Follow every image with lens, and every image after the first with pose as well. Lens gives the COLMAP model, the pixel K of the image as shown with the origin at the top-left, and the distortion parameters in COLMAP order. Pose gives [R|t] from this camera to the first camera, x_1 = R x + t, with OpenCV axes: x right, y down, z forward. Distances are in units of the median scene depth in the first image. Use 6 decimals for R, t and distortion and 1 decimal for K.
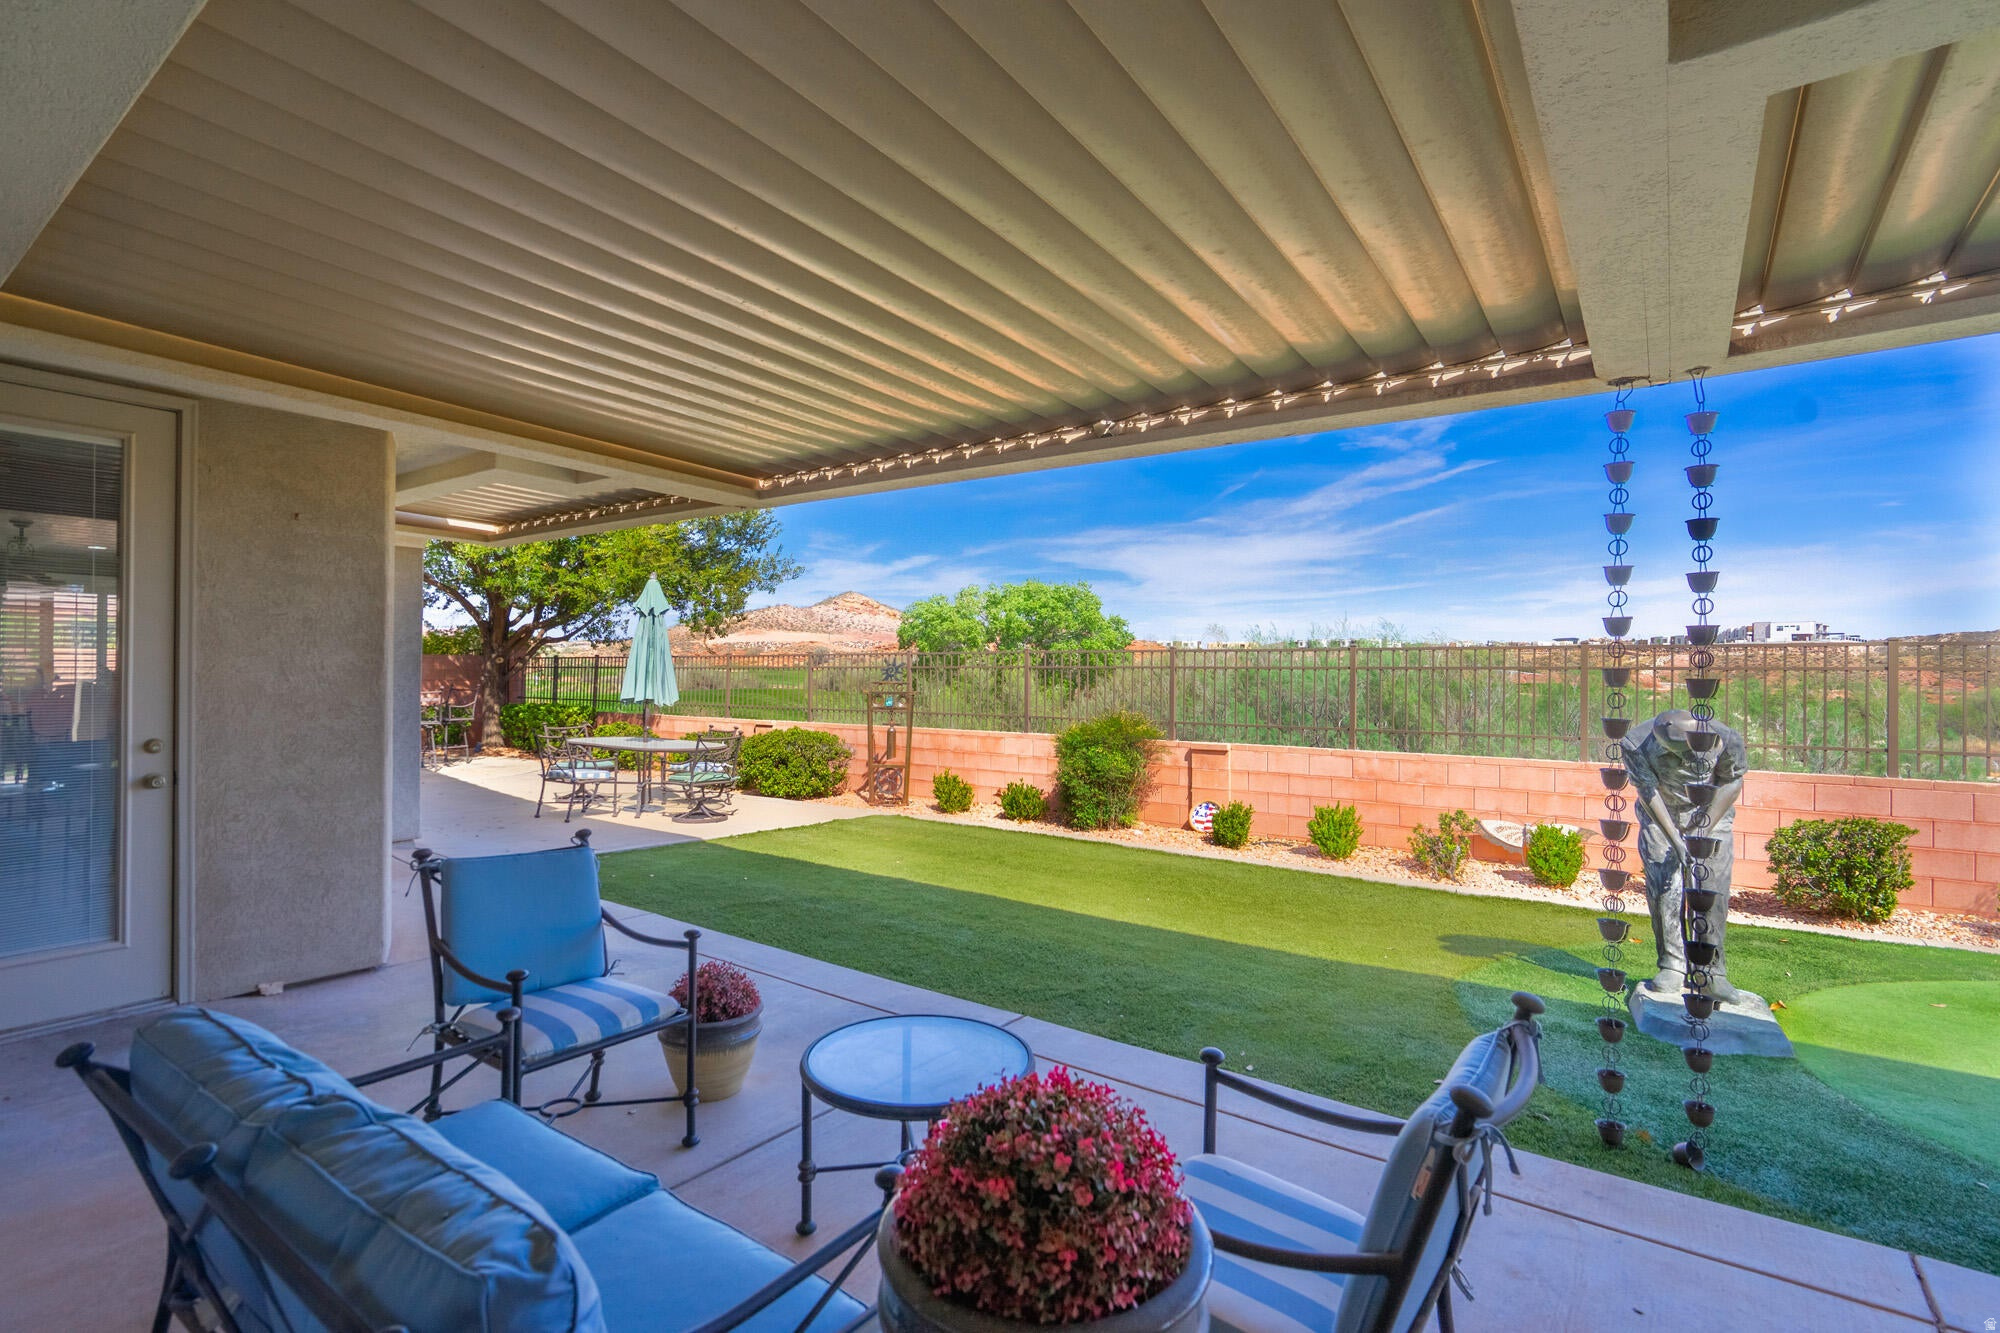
lens RADIAL K [[912.2, 0, 1012.5], [0, 912.2, 676.8], [0, 0, 1]] dist [-0.007011, 0.003469]
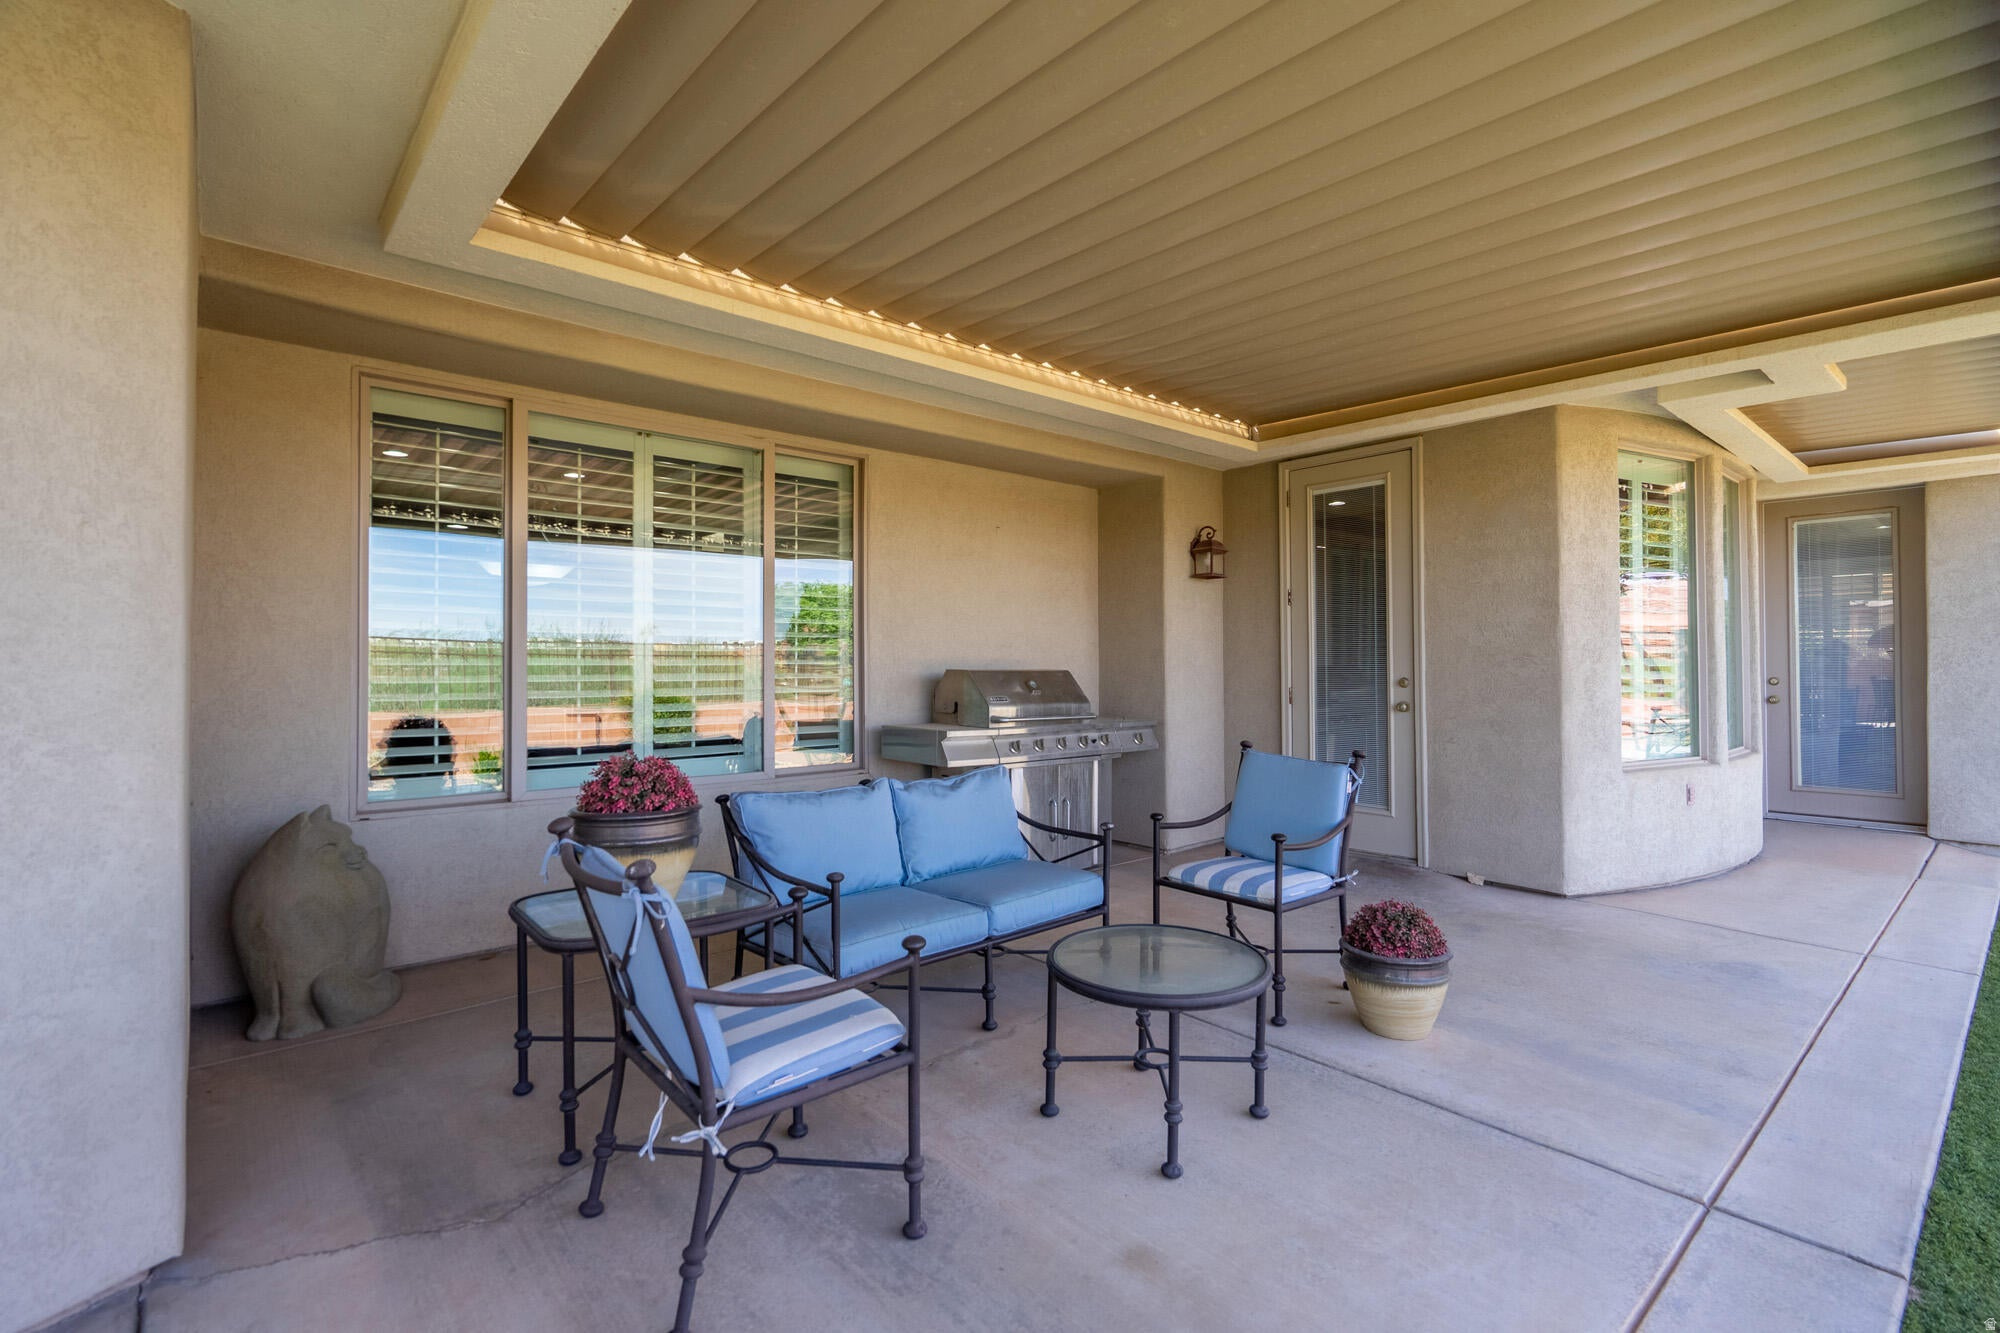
lens RADIAL K [[912.2, 0, 1009.0], [0, 912.2, 659.9], [0, 0, 1]] dist [-0.007011, 0.003469]
pose [[-0.219889, -0.013267, -0.975435, 0.559984], [0.005272, 0.999877, -0.014788, 0.052627], [0.975511, -0.008394, -0.219792, 0.640912]]
